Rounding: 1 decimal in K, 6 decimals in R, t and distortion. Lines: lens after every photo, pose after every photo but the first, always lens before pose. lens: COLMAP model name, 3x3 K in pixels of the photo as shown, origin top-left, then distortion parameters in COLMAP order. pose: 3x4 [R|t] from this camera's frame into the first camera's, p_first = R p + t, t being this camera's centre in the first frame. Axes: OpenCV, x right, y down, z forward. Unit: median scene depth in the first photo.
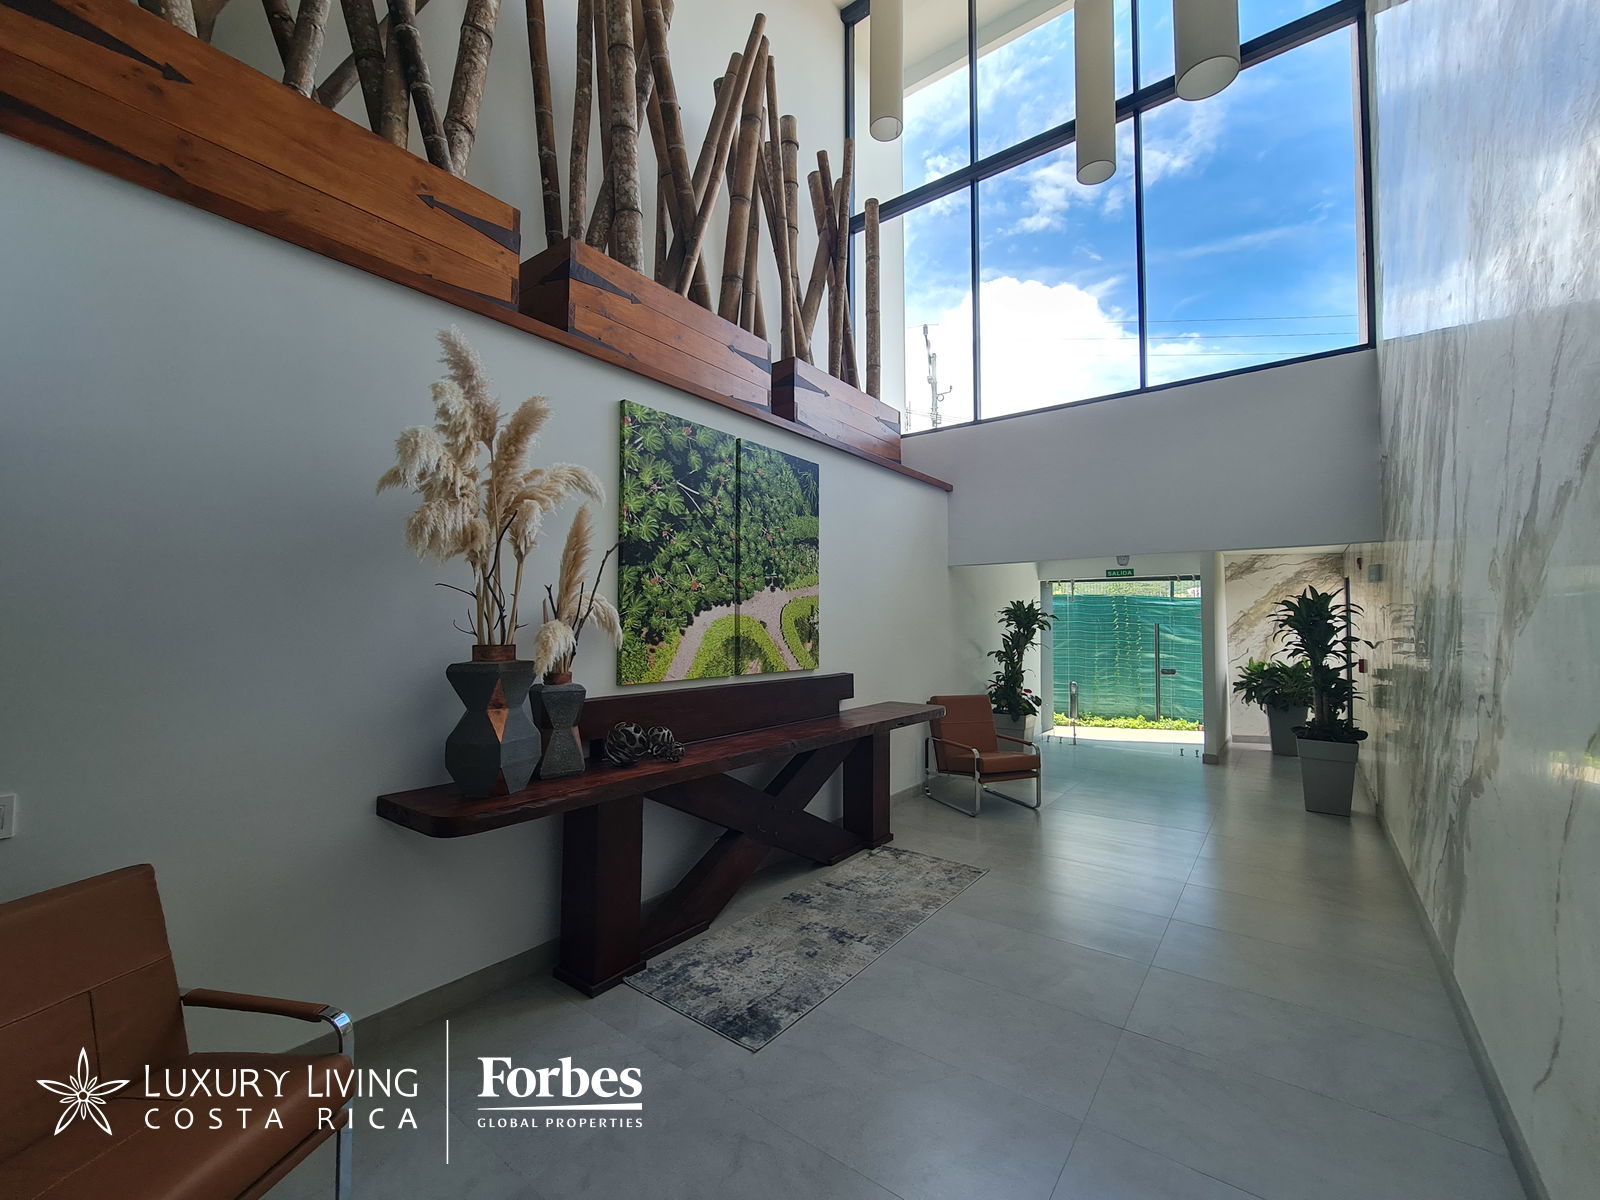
lens RADIAL K [[748.8, 0, 786.0], [0, 748.8, 596.2], [0, 0, 1]] dist [-0.000576, 0.000344]
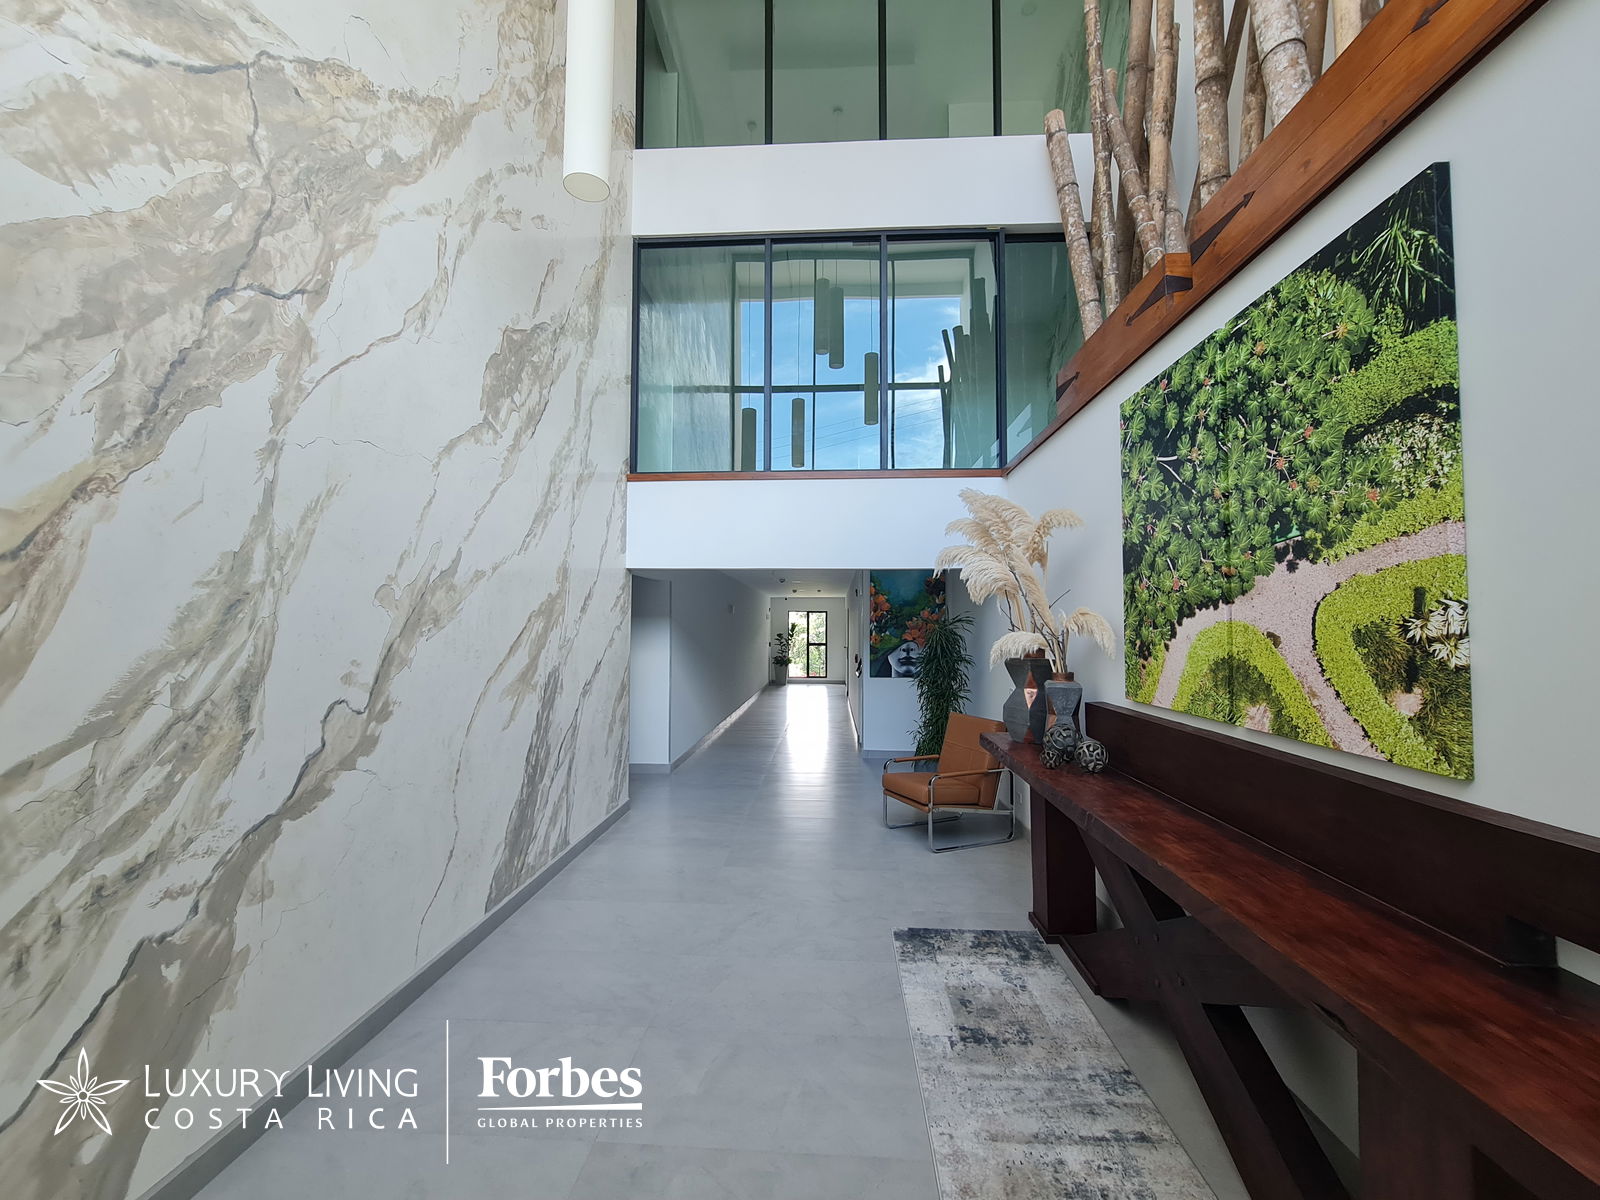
lens RADIAL K [[748.8, 0, 786.0], [0, 748.8, 596.2], [0, 0, 1]] dist [-0.000576, 0.000344]
pose [[-0.860909, -0.025999, -0.508094, 0.531015], [0.014759, 0.996997, -0.076023, 0.043610], [0.508544, -0.072948, -0.857940, 1.308571]]
